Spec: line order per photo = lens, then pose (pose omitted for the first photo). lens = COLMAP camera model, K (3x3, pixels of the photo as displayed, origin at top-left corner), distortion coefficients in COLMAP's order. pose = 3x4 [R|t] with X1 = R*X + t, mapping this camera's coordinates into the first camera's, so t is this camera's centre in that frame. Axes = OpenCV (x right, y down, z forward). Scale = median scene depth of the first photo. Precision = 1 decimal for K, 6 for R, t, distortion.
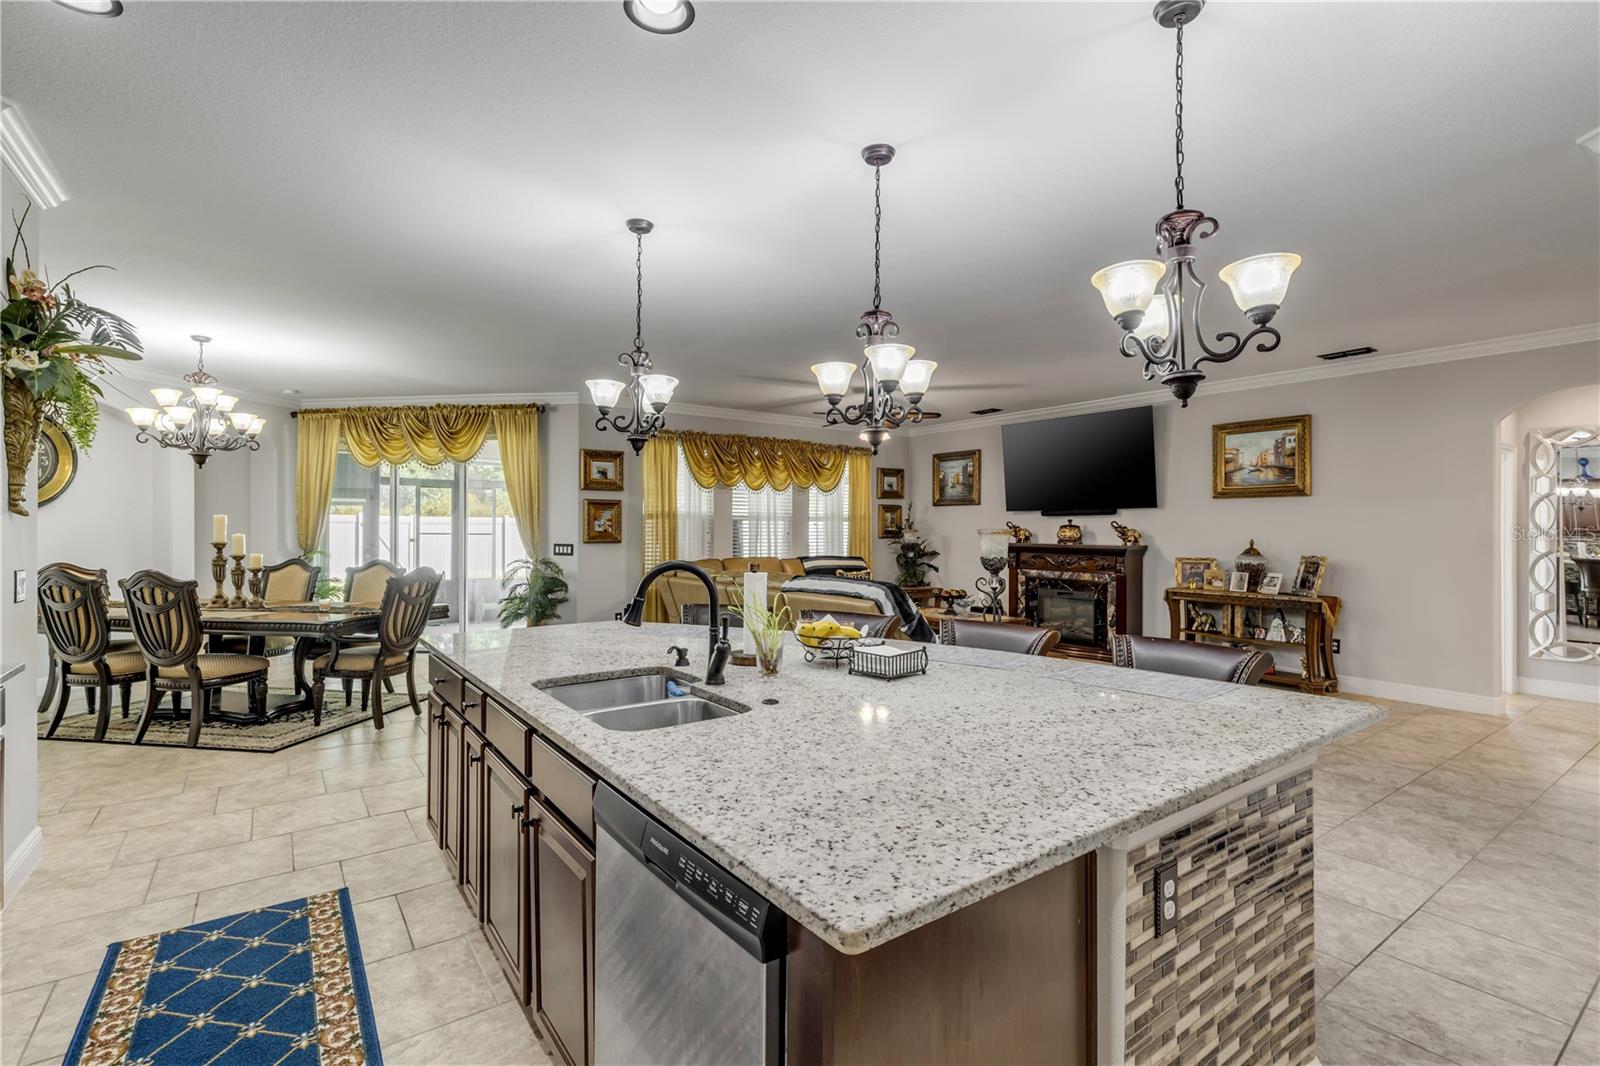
lens RADIAL K [[730.9, 0, 796.7], [0, 730.9, 525.0], [0, 0, 1]] dist [0.004446, -0.000126]
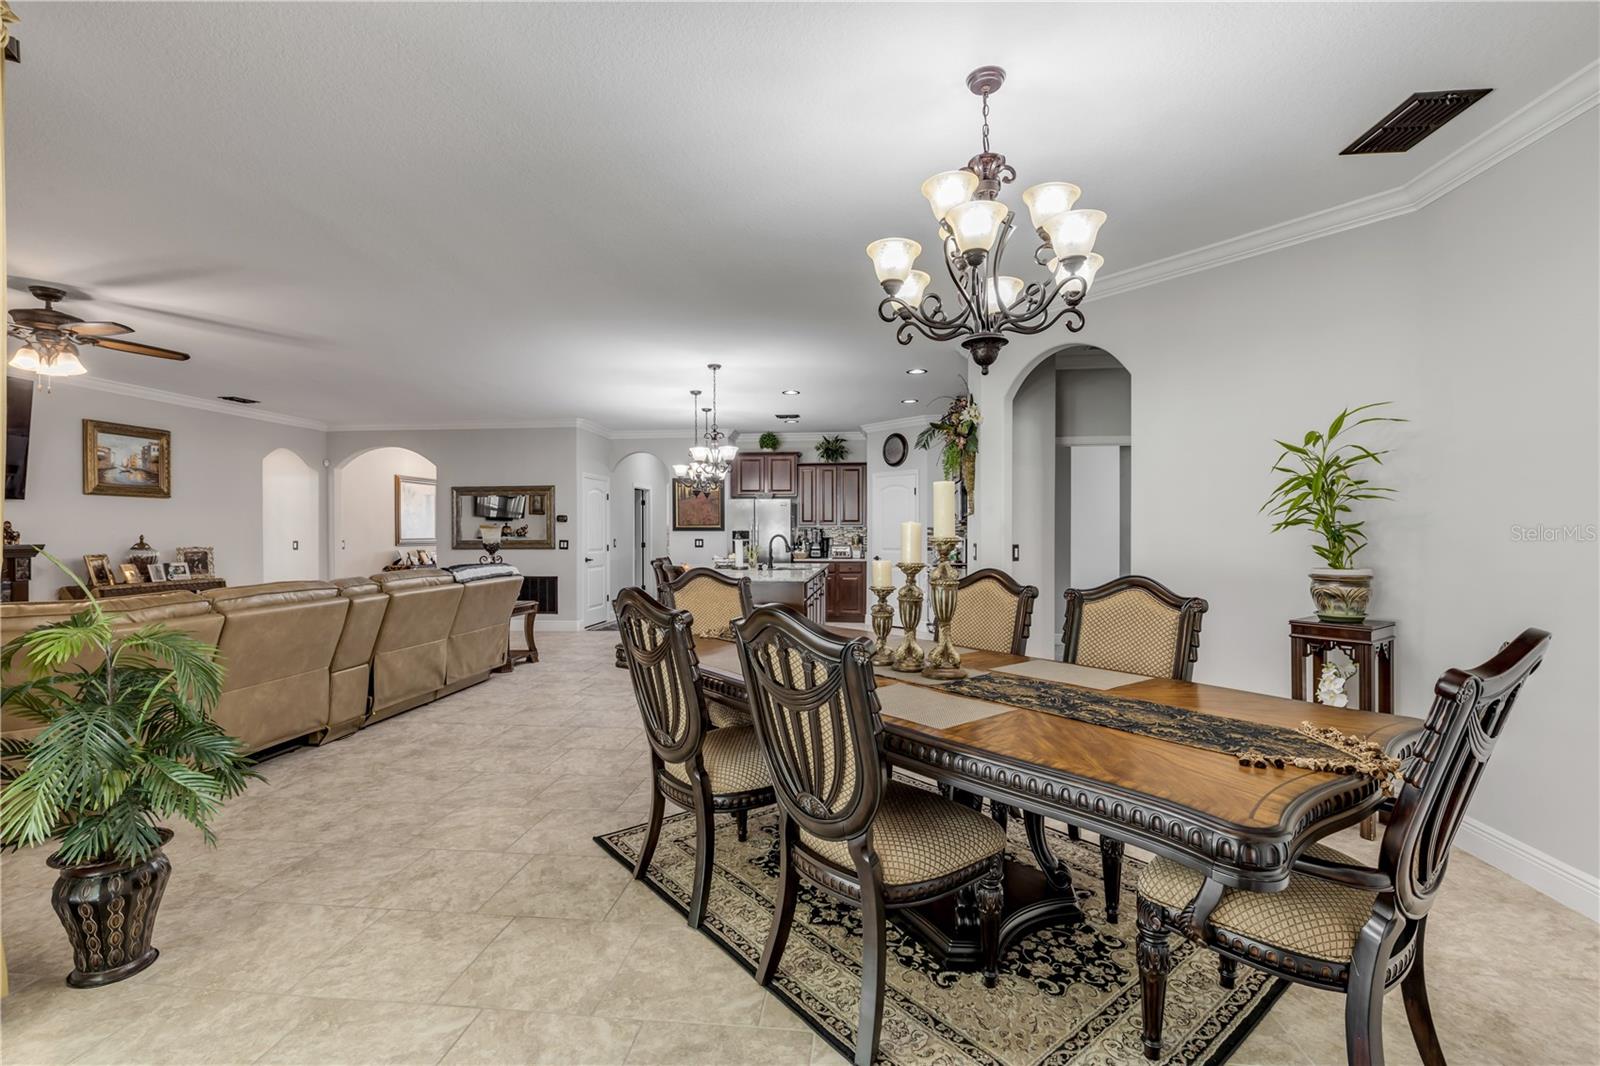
lens RADIAL K [[720.6, 0, 798.7], [0, 720.6, 530.6], [0, 0, 1]] dist [0.003023, 0.000234]
pose [[-0.739256, 0.001293, 0.673423, -0.725931], [-0.002609, 0.999985, -0.004783, 0.013745], [-0.673419, -0.005293, -0.739242, 0.986207]]
